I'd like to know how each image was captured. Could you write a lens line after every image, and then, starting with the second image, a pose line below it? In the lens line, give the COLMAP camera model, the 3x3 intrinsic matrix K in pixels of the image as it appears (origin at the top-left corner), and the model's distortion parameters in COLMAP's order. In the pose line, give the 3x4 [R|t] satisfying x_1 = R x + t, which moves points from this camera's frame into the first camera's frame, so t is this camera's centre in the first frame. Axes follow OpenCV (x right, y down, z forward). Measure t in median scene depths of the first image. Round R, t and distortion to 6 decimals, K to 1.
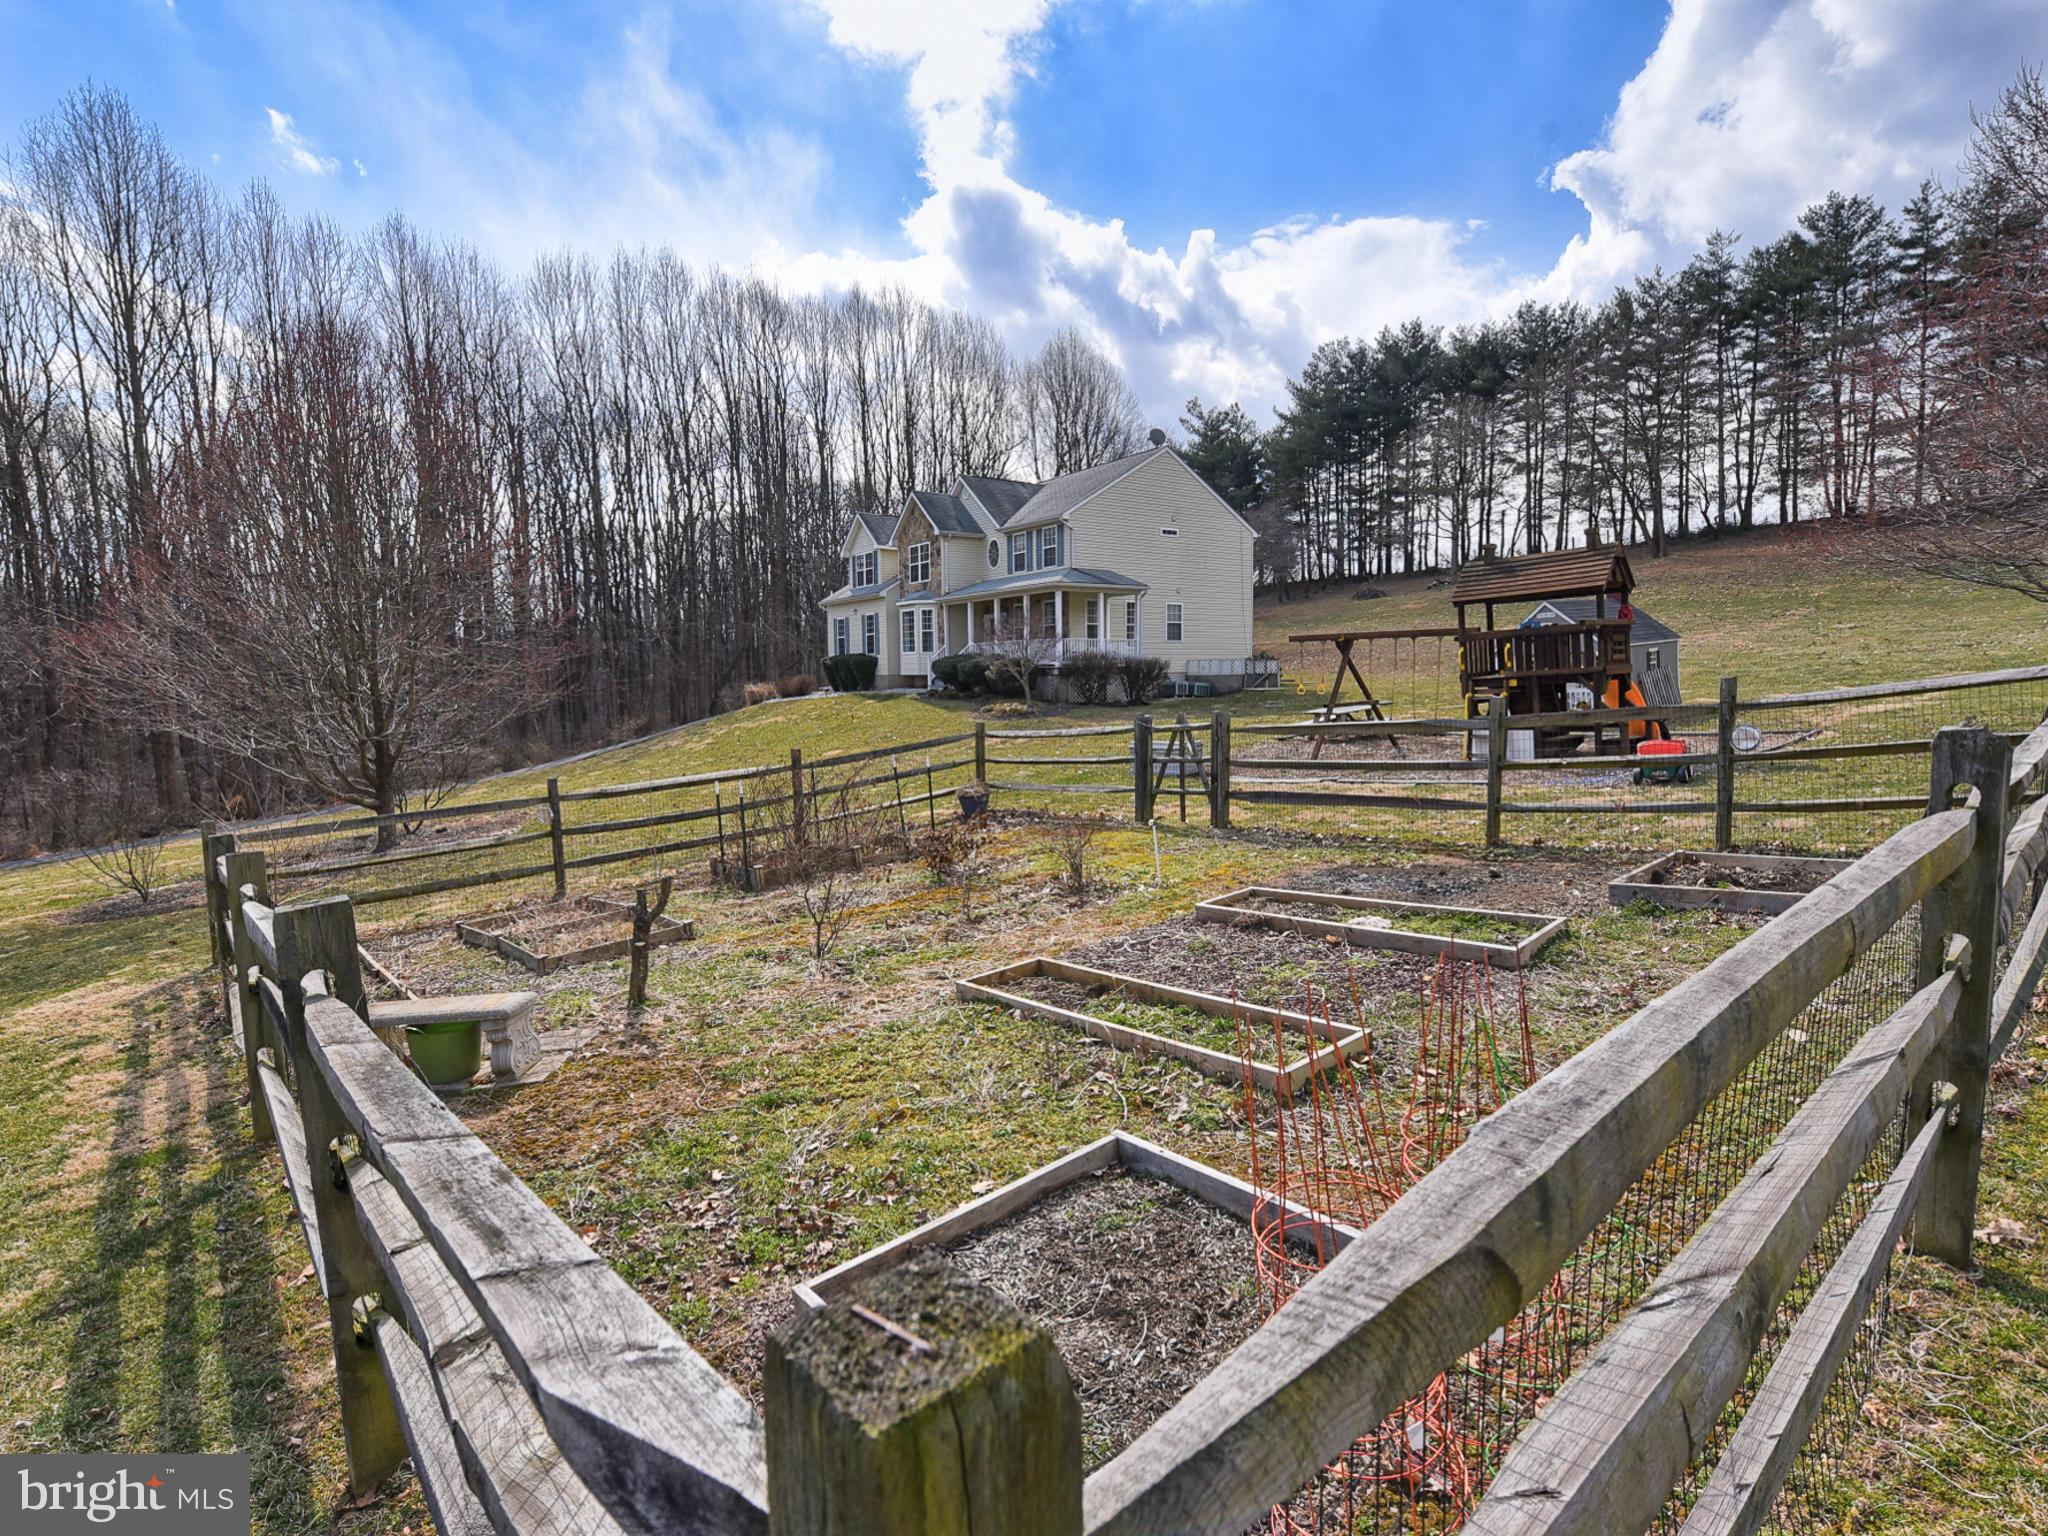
lens RADIAL K [[943.2, 0, 1012.4], [0, 943.2, 765.5], [0, 0, 1]] dist [0.000418, 0.000314]
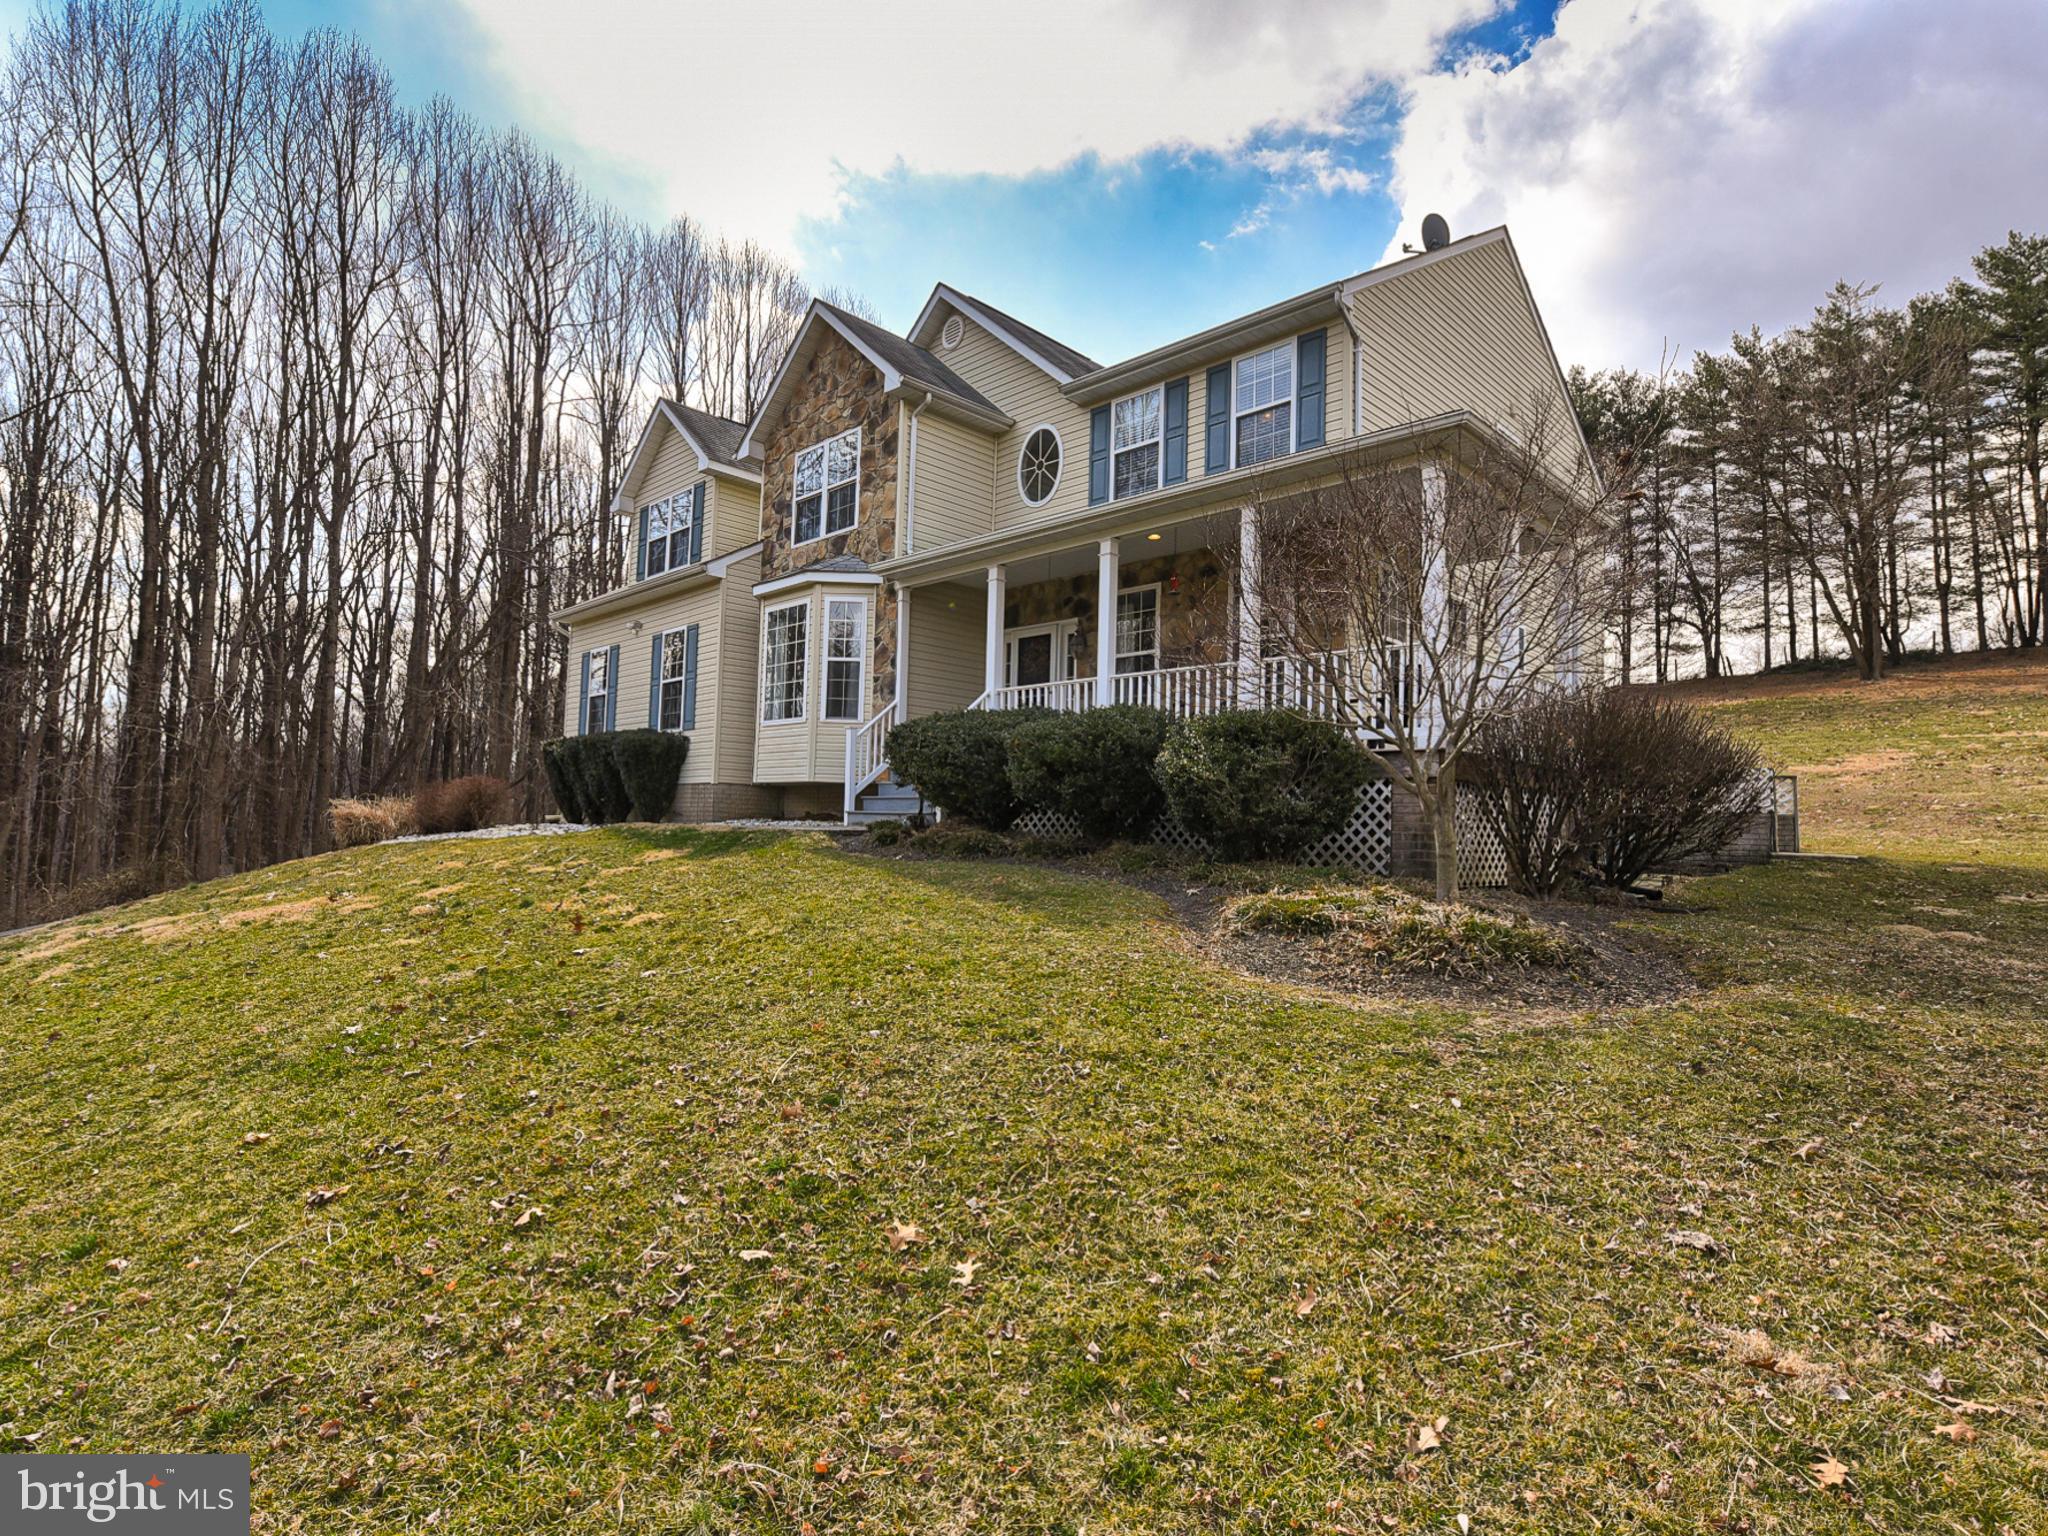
lens RADIAL K [[1029.6, 0, 1024.0], [0, 1029.6, 768.0], [0, 0, 1]] dist [-0.003890, -0.000929]
pose [[0.980412, 0.048534, 0.190885, -0.089531], [-0.018728, 0.987745, -0.154949, -0.040770], [-0.196066, 0.148339, 0.969306, 0.576477]]
